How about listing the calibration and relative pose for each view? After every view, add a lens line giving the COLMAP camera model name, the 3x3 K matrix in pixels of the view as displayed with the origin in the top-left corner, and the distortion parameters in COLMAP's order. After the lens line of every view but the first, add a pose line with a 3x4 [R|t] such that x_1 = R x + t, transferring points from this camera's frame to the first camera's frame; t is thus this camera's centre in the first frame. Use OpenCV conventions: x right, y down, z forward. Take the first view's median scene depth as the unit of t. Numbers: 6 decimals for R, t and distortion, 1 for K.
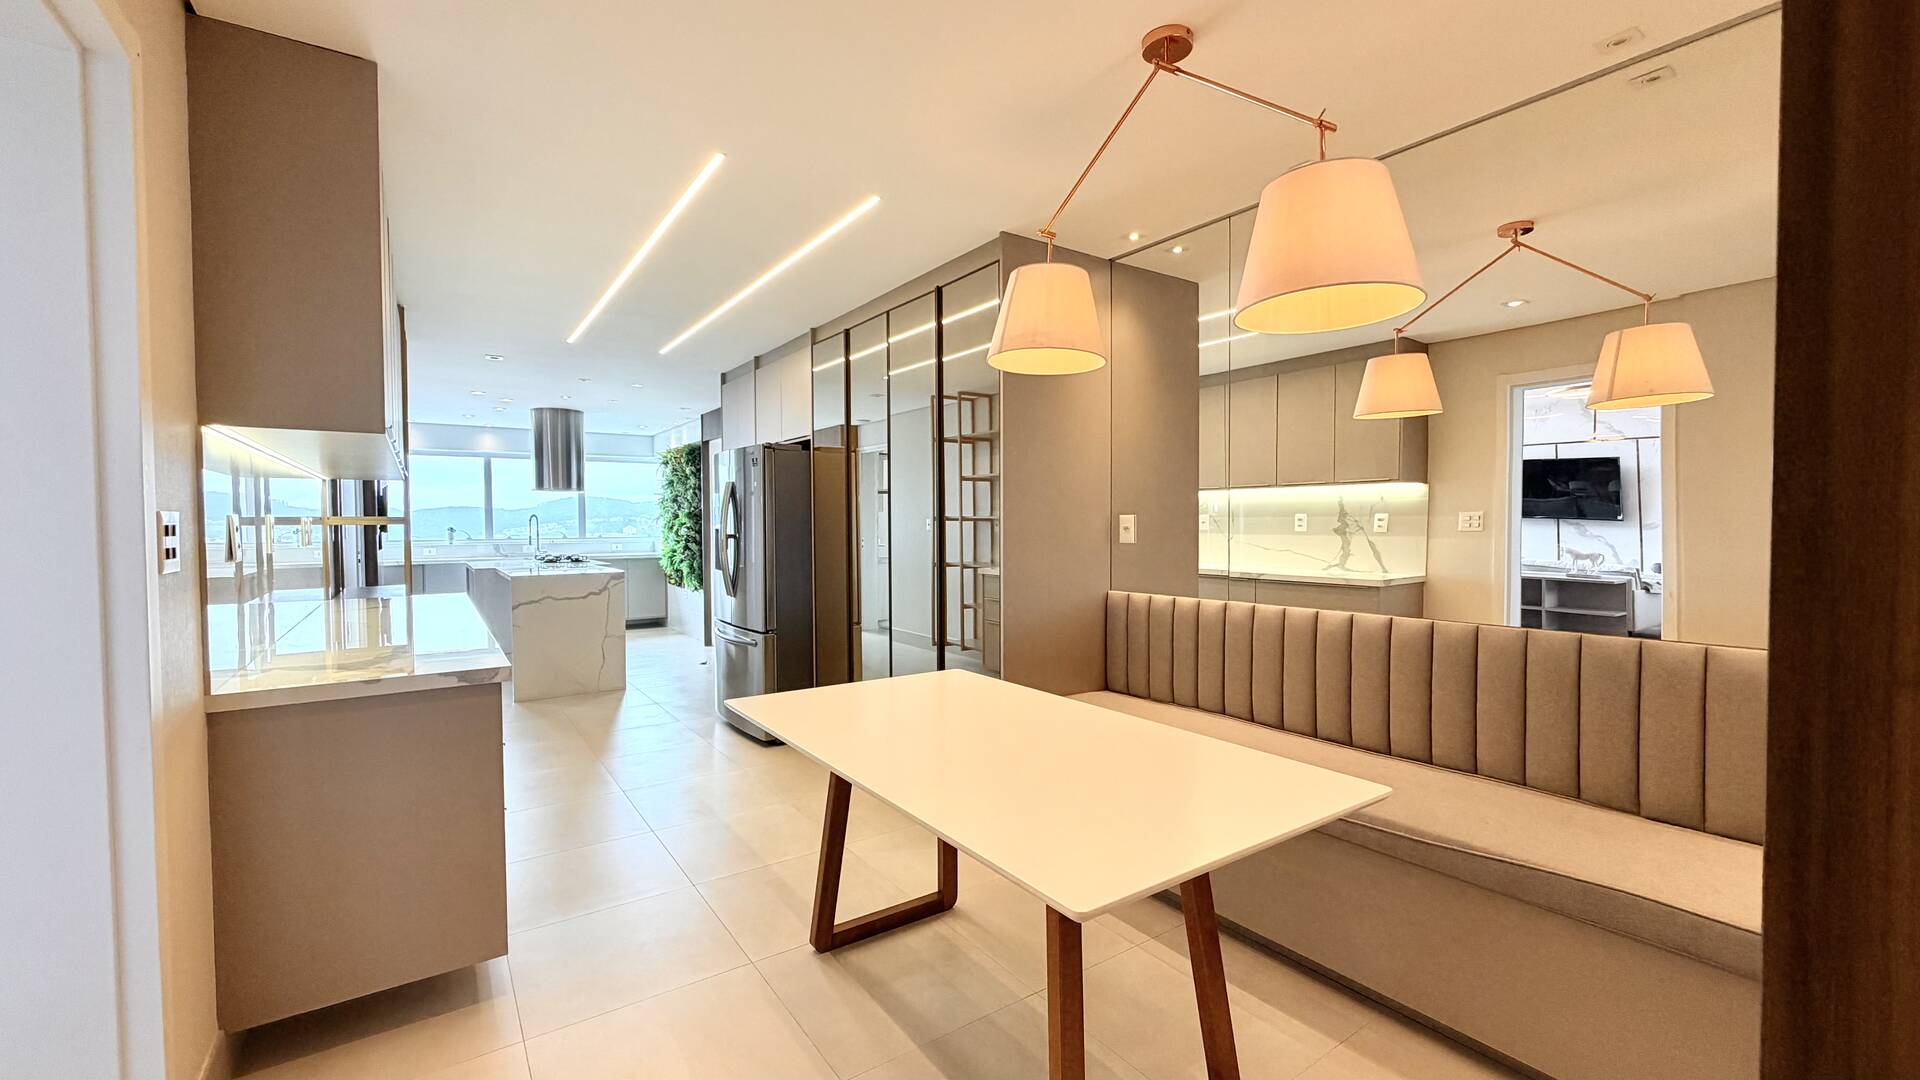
lens RADIAL K [[773.9, 0, 950.5], [0, 773.9, 549.4], [0, 0, 1]] dist [0.001234, 0.000383]
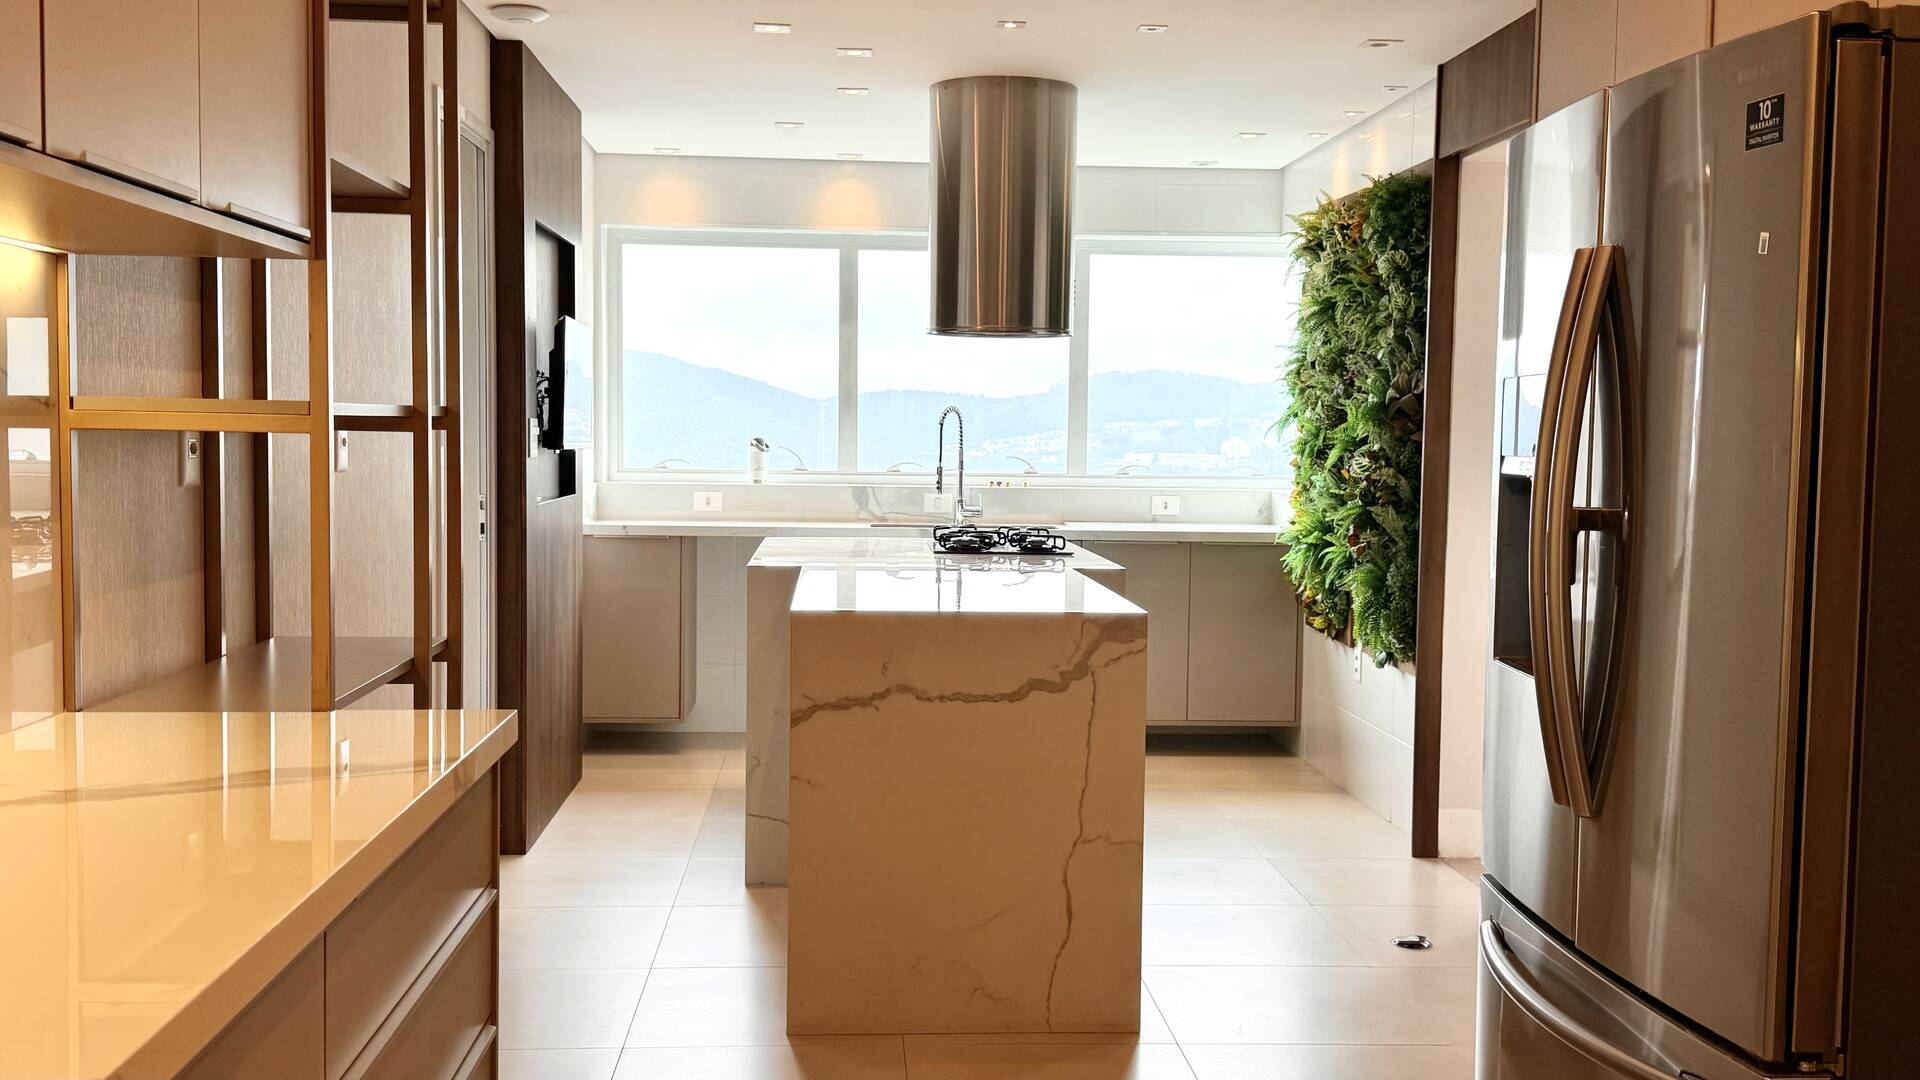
lens RADIAL K [[1931.8, 0, 953.3], [0, 1931.8, 542.8], [0, 0, 1]] dist [0.109756, 0.000000]
pose [[0.858782, 0.047656, -0.510120, -0.091050], [-0.037147, 0.998836, 0.030775, -0.011130], [0.510992, -0.007479, 0.859553, 0.262158]]
